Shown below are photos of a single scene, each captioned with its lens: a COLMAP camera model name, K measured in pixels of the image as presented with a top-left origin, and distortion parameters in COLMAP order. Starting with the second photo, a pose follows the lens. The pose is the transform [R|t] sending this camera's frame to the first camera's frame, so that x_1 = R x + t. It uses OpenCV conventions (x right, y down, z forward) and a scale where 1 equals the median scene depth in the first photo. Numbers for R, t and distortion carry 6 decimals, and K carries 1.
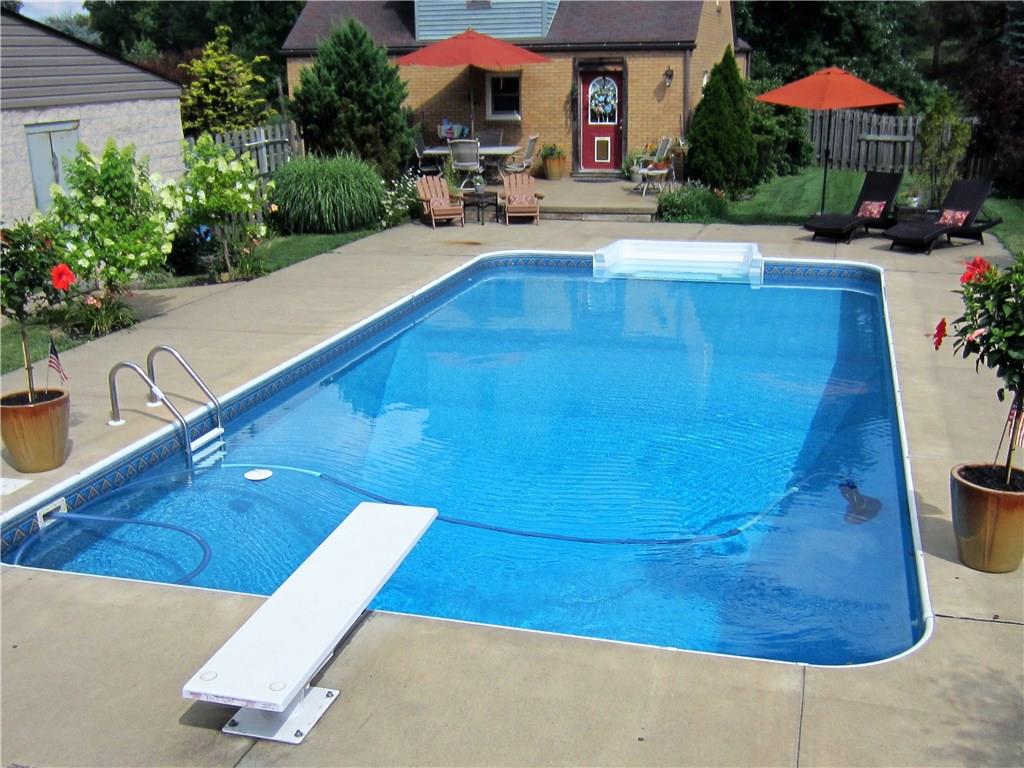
lens RADIAL K [[1132.6, 0, 511.2], [0, 1132.6, 390.9], [0, 0, 1]] dist [-0.035328, 0.045601]
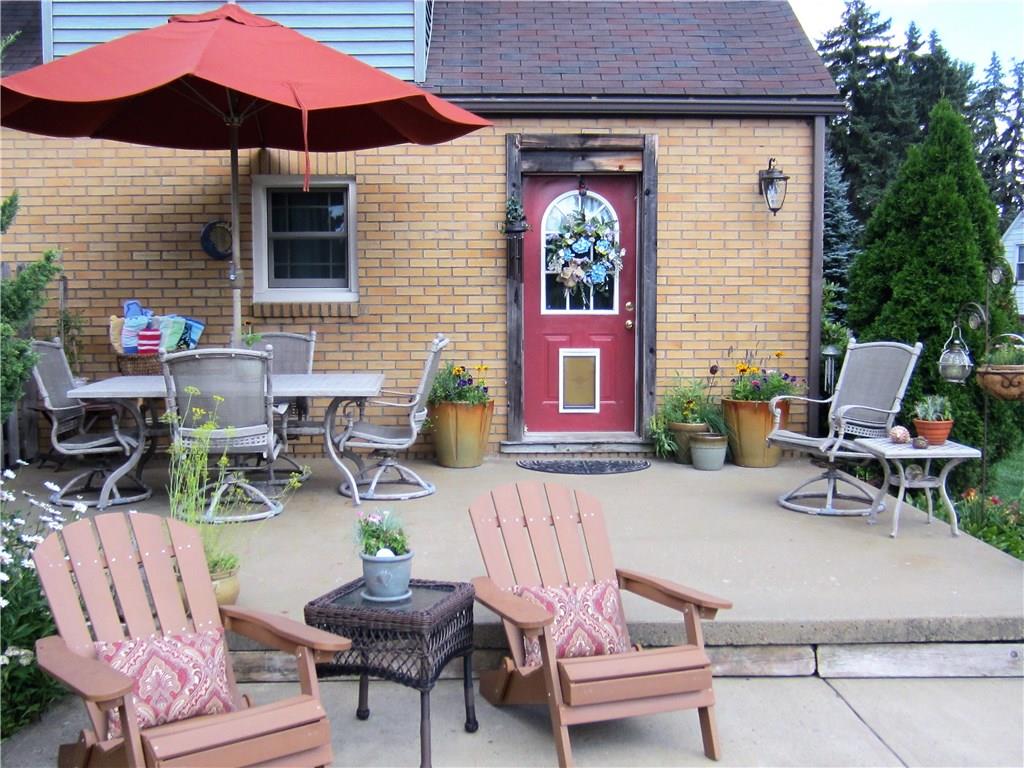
lens RADIAL K [[1132.6, 0, 511.2], [0, 1132.6, 390.9], [0, 0, 1]] dist [-0.035328, 0.045601]
pose [[0.953513, -0.010343, 0.301173, -0.054213], [0.072440, 0.977973, -0.195759, -0.141524], [-0.292515, 0.208476, 0.933259, 0.672398]]
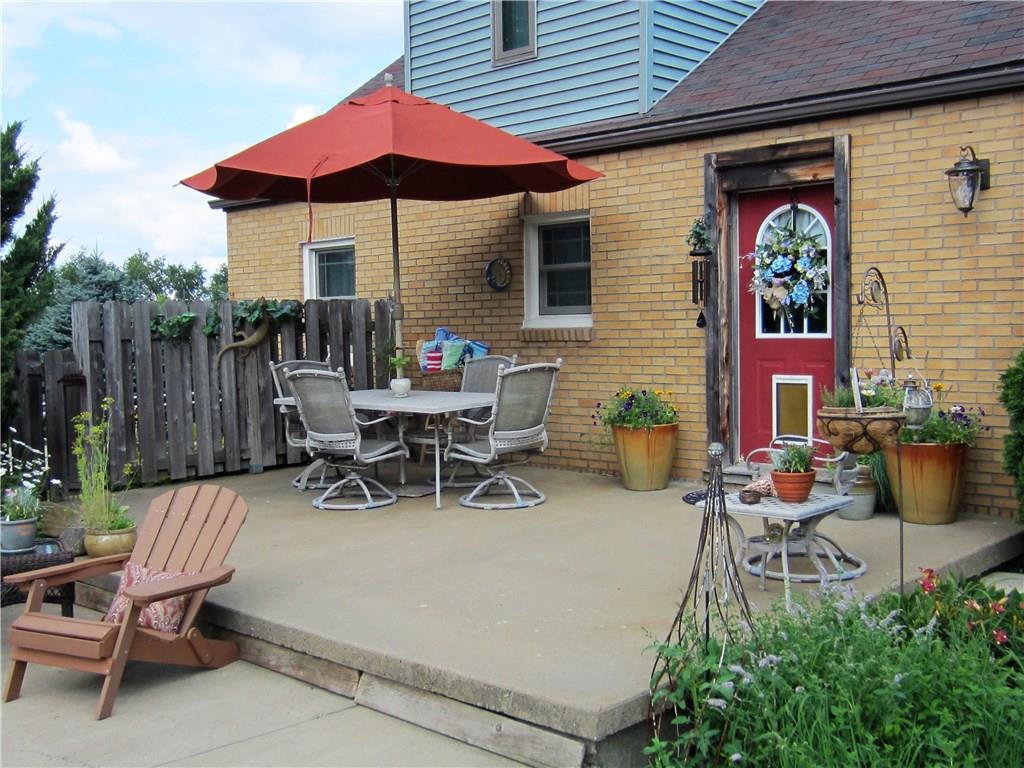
lens RADIAL K [[1132.6, 0, 511.2], [0, 1132.6, 390.9], [0, 0, 1]] dist [-0.035328, 0.045601]
pose [[0.886184, 0.026459, -0.462577, 0.167243], [-0.126258, 0.974376, -0.186146, -0.147228], [0.445799, 0.223363, 0.866817, 0.676131]]
